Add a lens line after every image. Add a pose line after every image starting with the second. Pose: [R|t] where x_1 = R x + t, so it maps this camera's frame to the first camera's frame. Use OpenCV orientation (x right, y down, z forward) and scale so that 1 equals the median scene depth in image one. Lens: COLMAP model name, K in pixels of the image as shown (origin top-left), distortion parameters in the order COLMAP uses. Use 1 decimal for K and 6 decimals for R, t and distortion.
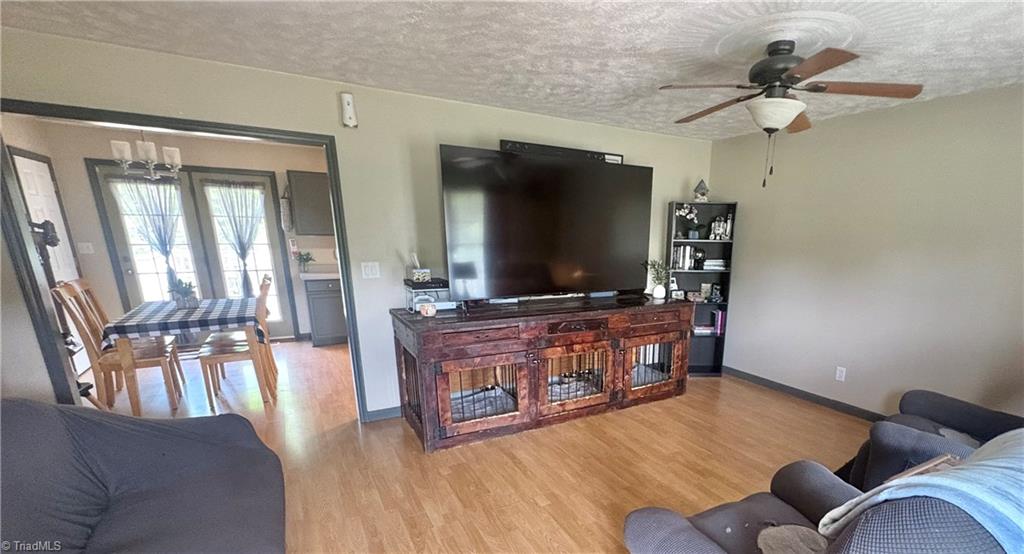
lens RADIAL K [[471.1, 0, 589.9], [0, 471.1, 365.0], [0, 0, 1]] dist [-0.000850, 0.000072]
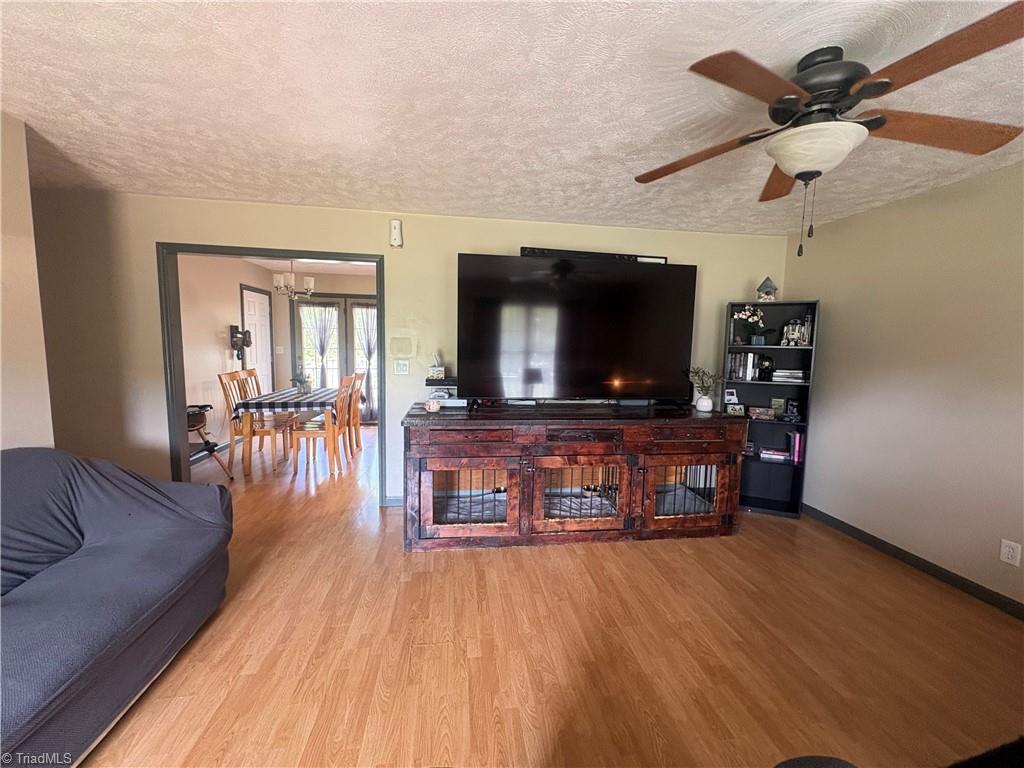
lens RADIAL K [[410.2, 0, 513.7], [0, 410.2, 384.9], [0, 0, 1]] dist [0.003202, -0.001025]
pose [[0.908214, 0.044440, -0.416140, 0.143723], [-0.120869, 0.979826, -0.159158, -0.030524], [0.400672, 0.194848, 0.895263, 0.197102]]
